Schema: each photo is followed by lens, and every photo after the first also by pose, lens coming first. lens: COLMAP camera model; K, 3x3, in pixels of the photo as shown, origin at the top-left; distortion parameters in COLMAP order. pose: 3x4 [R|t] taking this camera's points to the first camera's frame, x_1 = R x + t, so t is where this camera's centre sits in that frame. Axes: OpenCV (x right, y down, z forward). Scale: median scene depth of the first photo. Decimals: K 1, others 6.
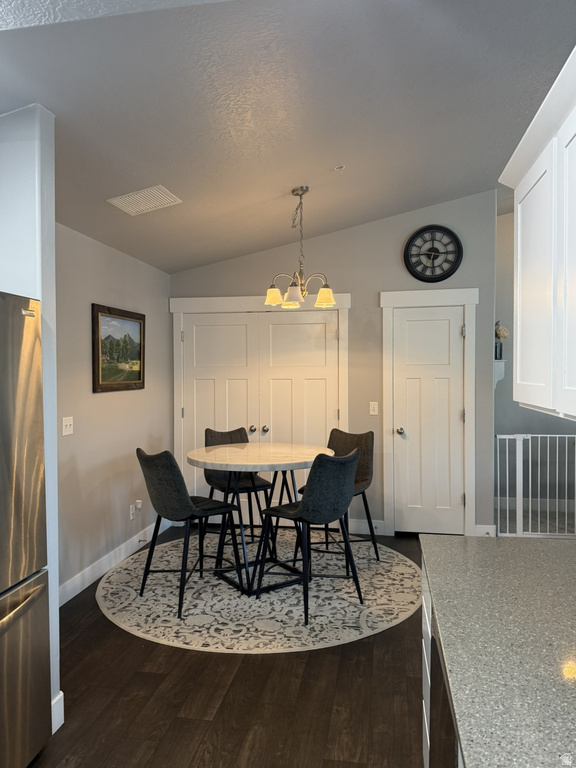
lens RADIAL K [[575.7, 0, 288.5], [0, 575.7, 384.1], [0, 0, 1]] dist [0.070275, -0.002067]
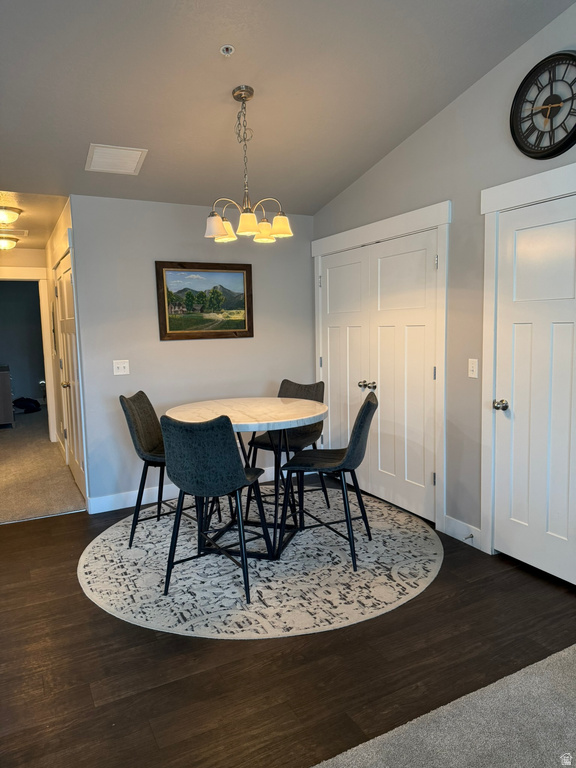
lens RADIAL K [[543.1, 0, 280.5], [0, 543.1, 386.3], [0, 0, 1]] dist [0.073864, -0.081065]
pose [[0.600682, 0.082320, -0.795238, 0.611122], [0.003532, 0.994402, 0.105605, -0.007323], [0.799480, -0.066244, 0.597029, 0.488042]]
